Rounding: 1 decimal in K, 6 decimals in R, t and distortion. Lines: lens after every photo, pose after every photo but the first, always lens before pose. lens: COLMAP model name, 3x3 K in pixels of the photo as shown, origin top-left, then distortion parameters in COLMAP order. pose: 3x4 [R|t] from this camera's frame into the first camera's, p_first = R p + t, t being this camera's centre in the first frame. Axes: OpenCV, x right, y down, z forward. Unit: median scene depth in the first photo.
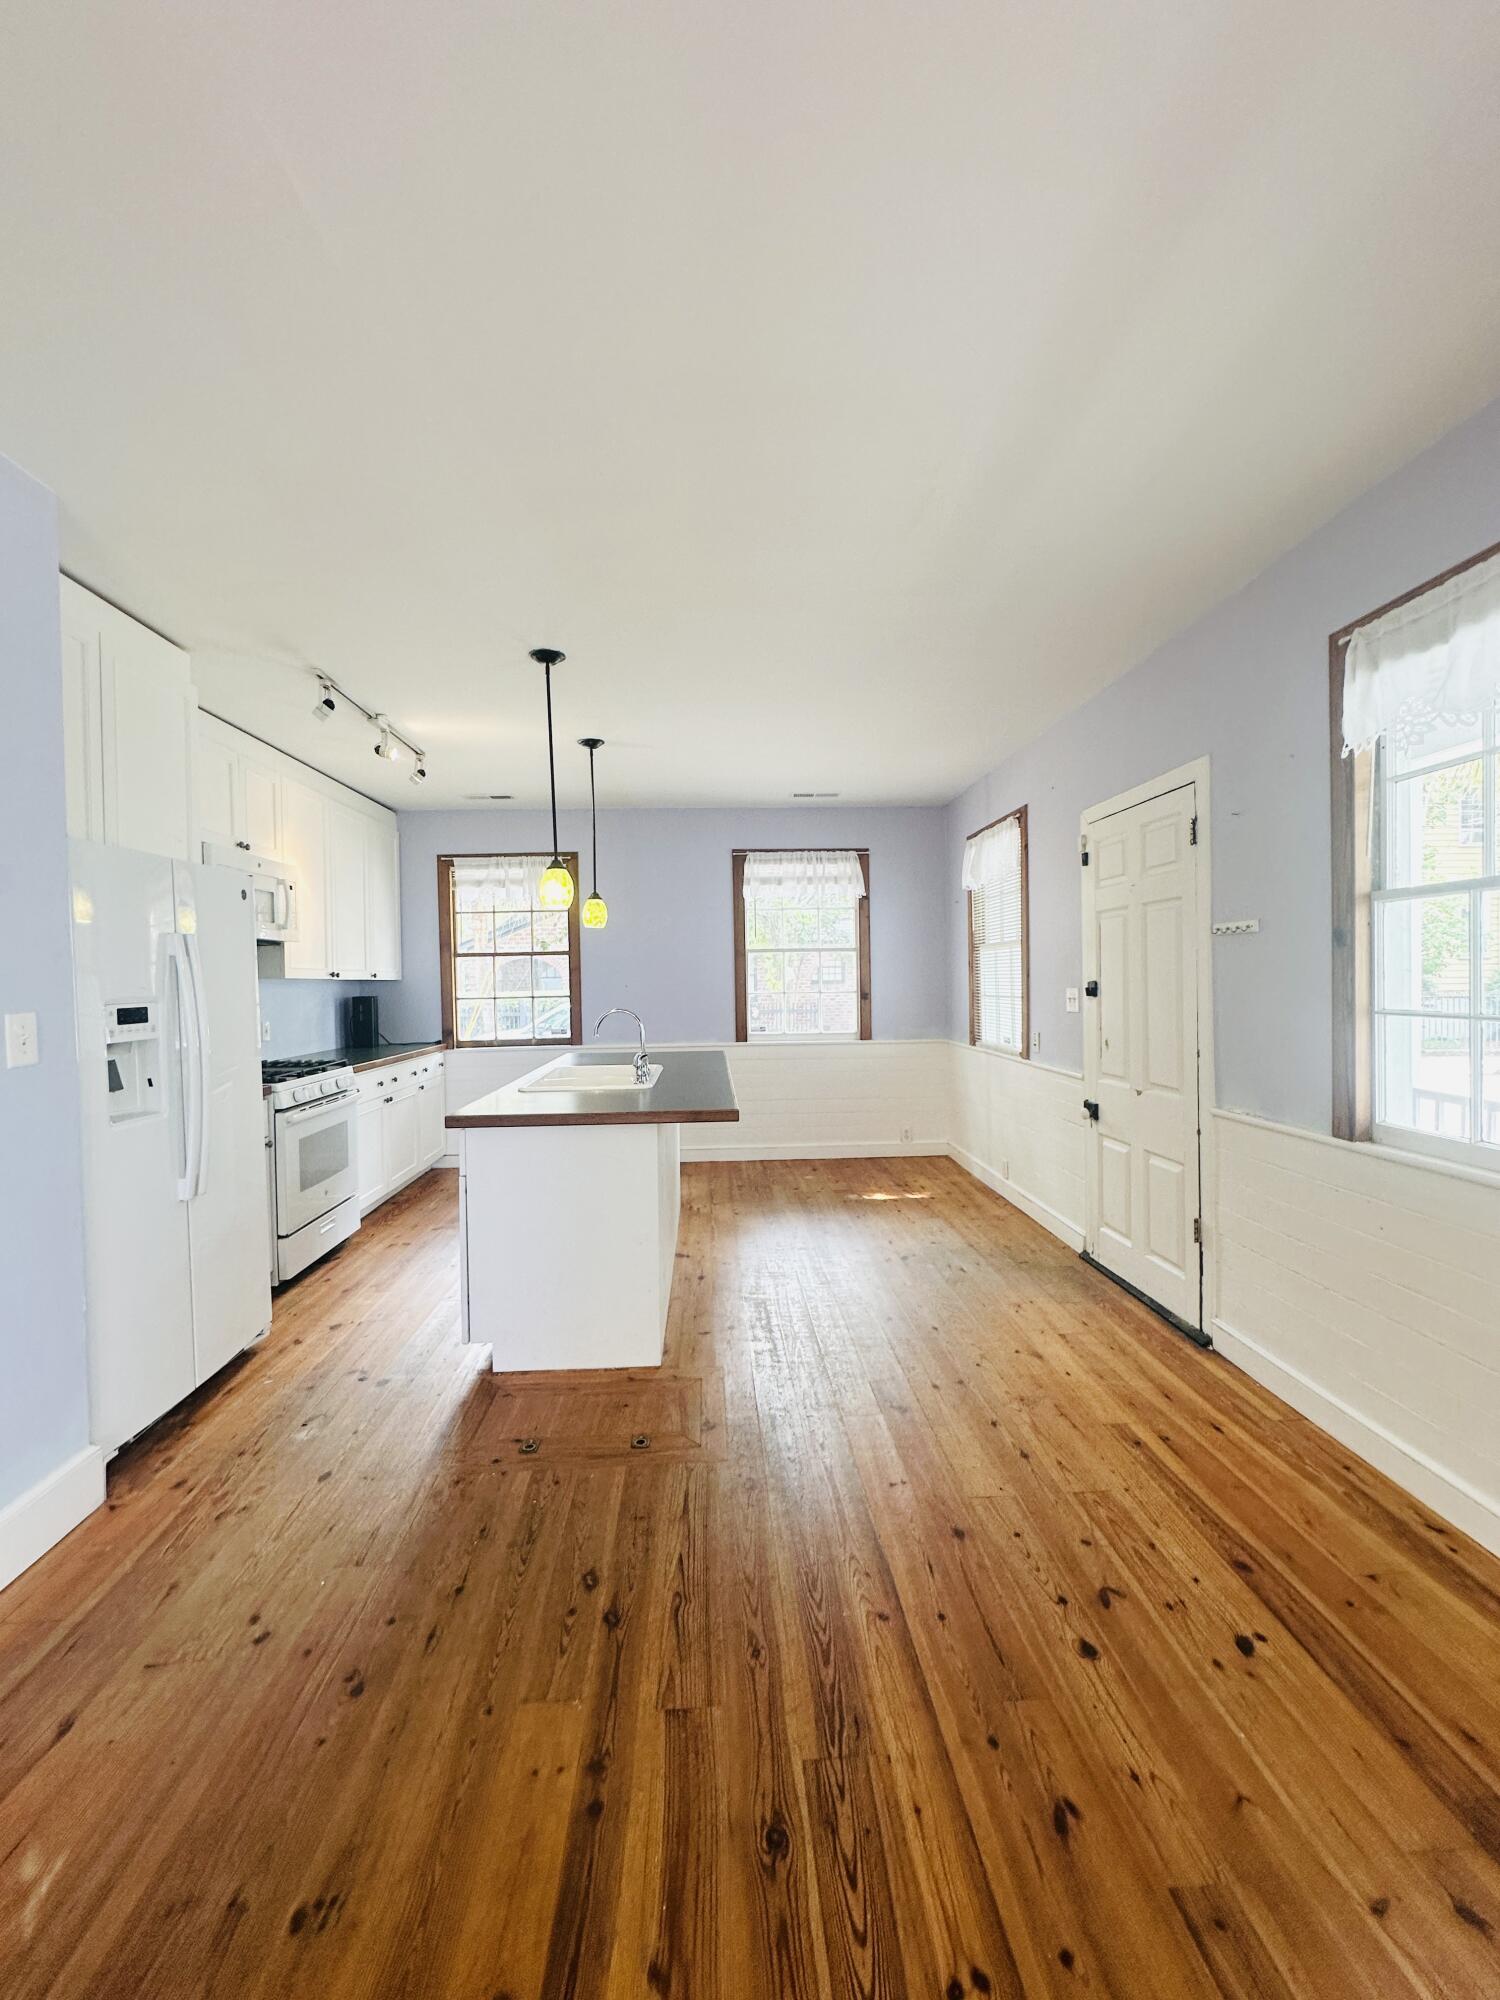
lens RADIAL K [[797.4, 0, 742.9], [0, 797.4, 997.1], [0, 0, 1]] dist [0.000747, -0.000086]
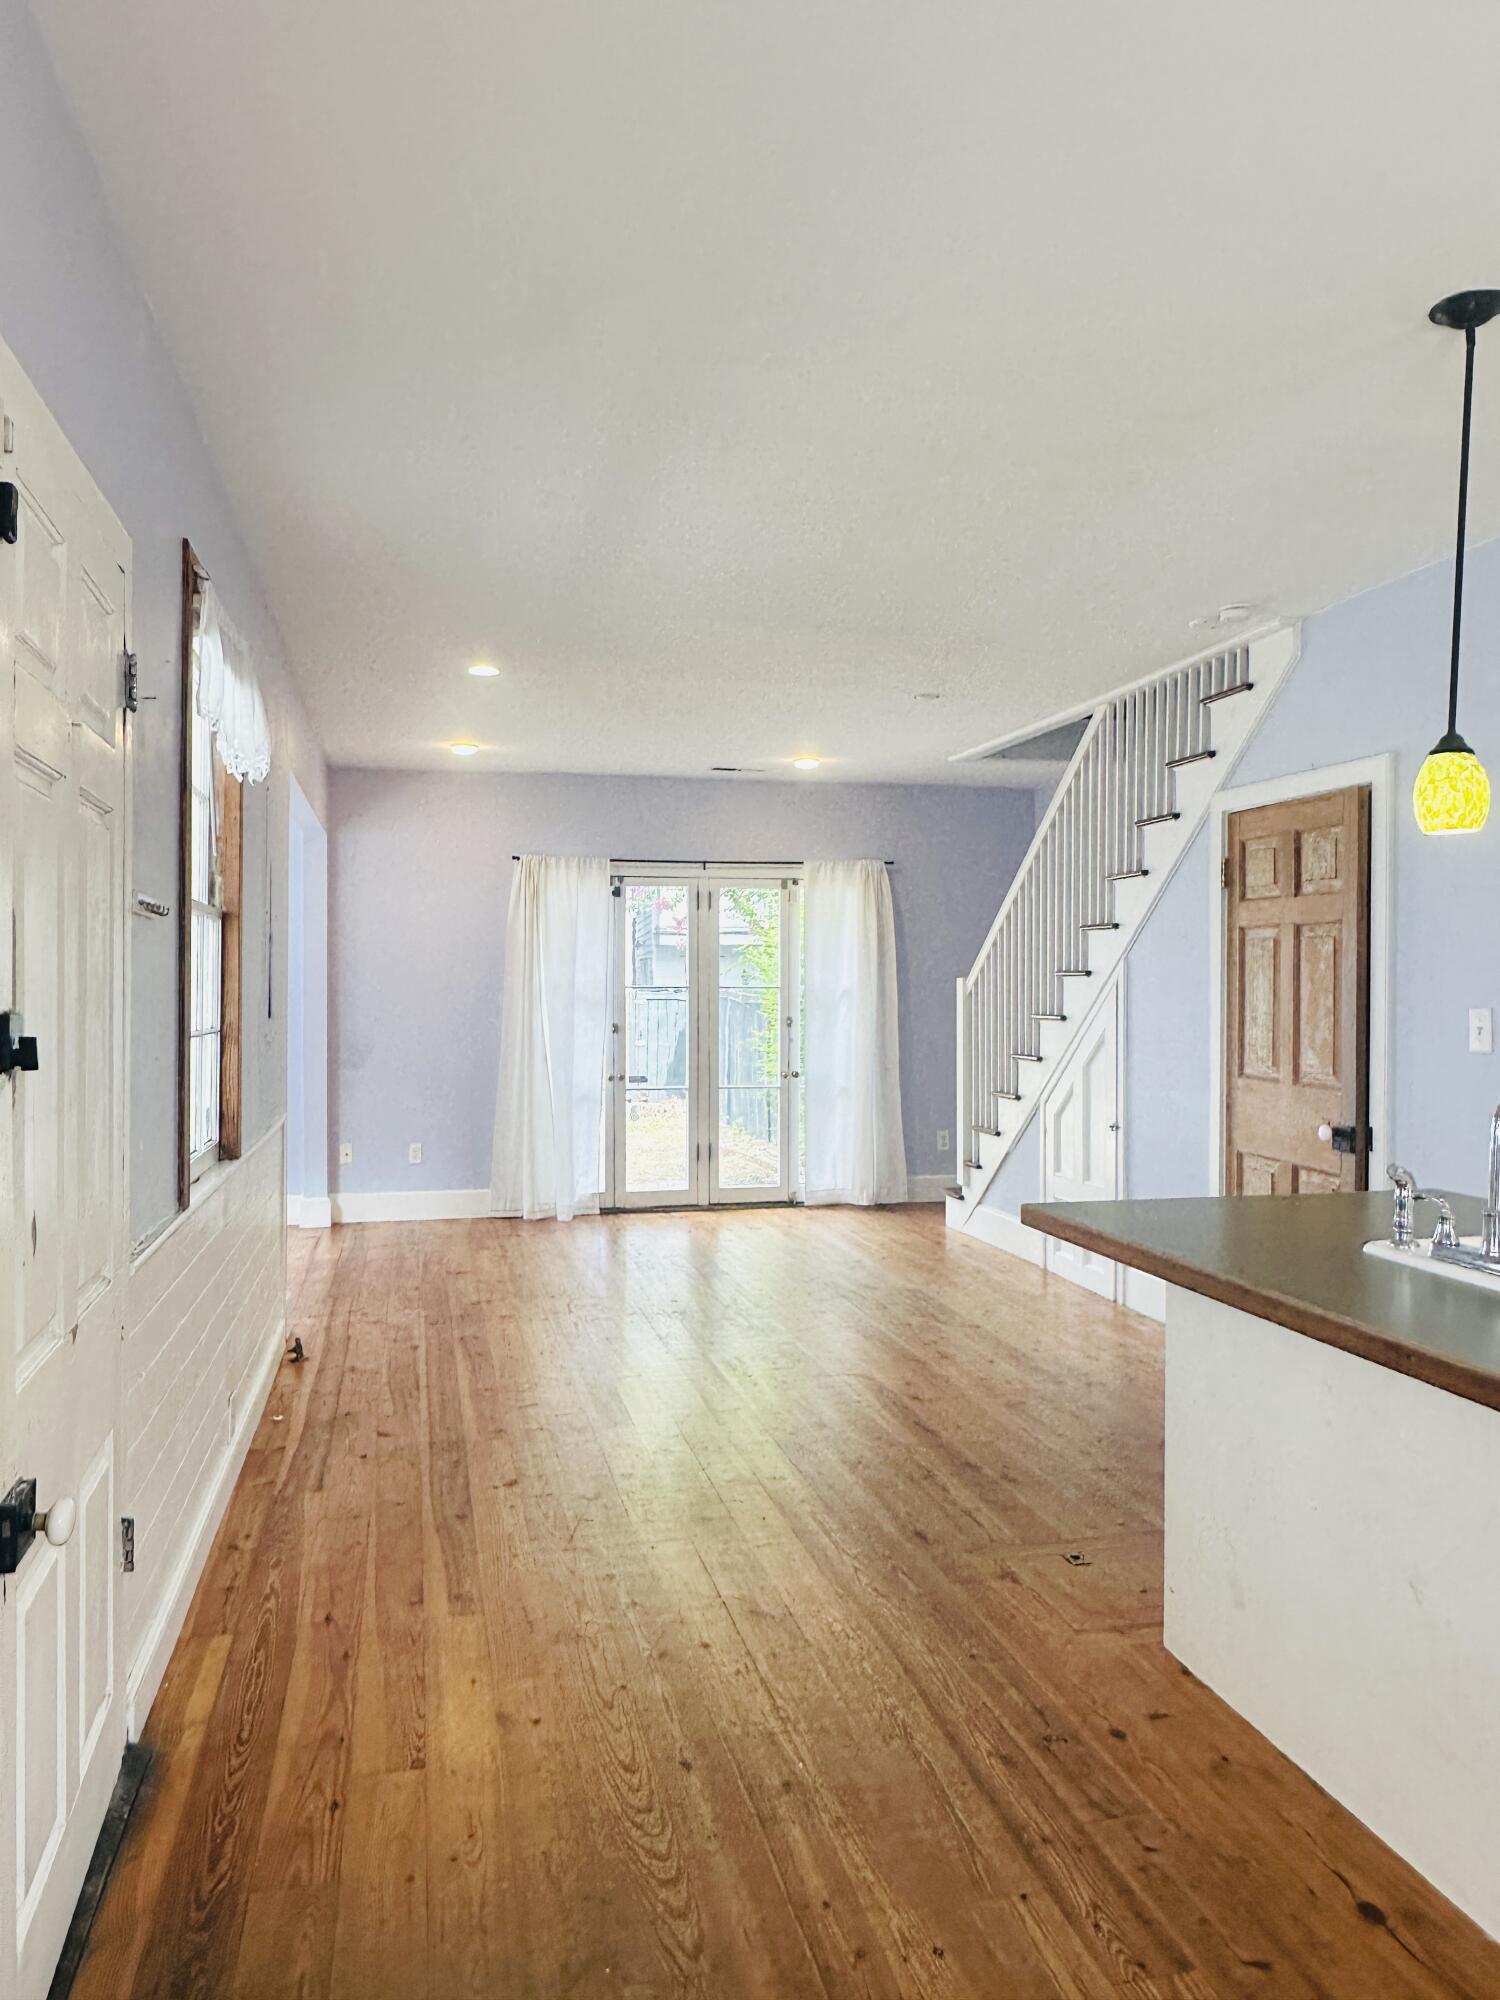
lens RADIAL K [[1394.9, 0, 749.7], [0, 1394.9, 998.4], [0, 0, 1]] dist [-0.000044, 0.000029]
pose [[-0.981961, 0.016066, -0.188399, 0.459272], [0.010871, 0.999532, 0.028579, -0.052623], [0.188770, 0.026016, -0.981677, 2.343799]]
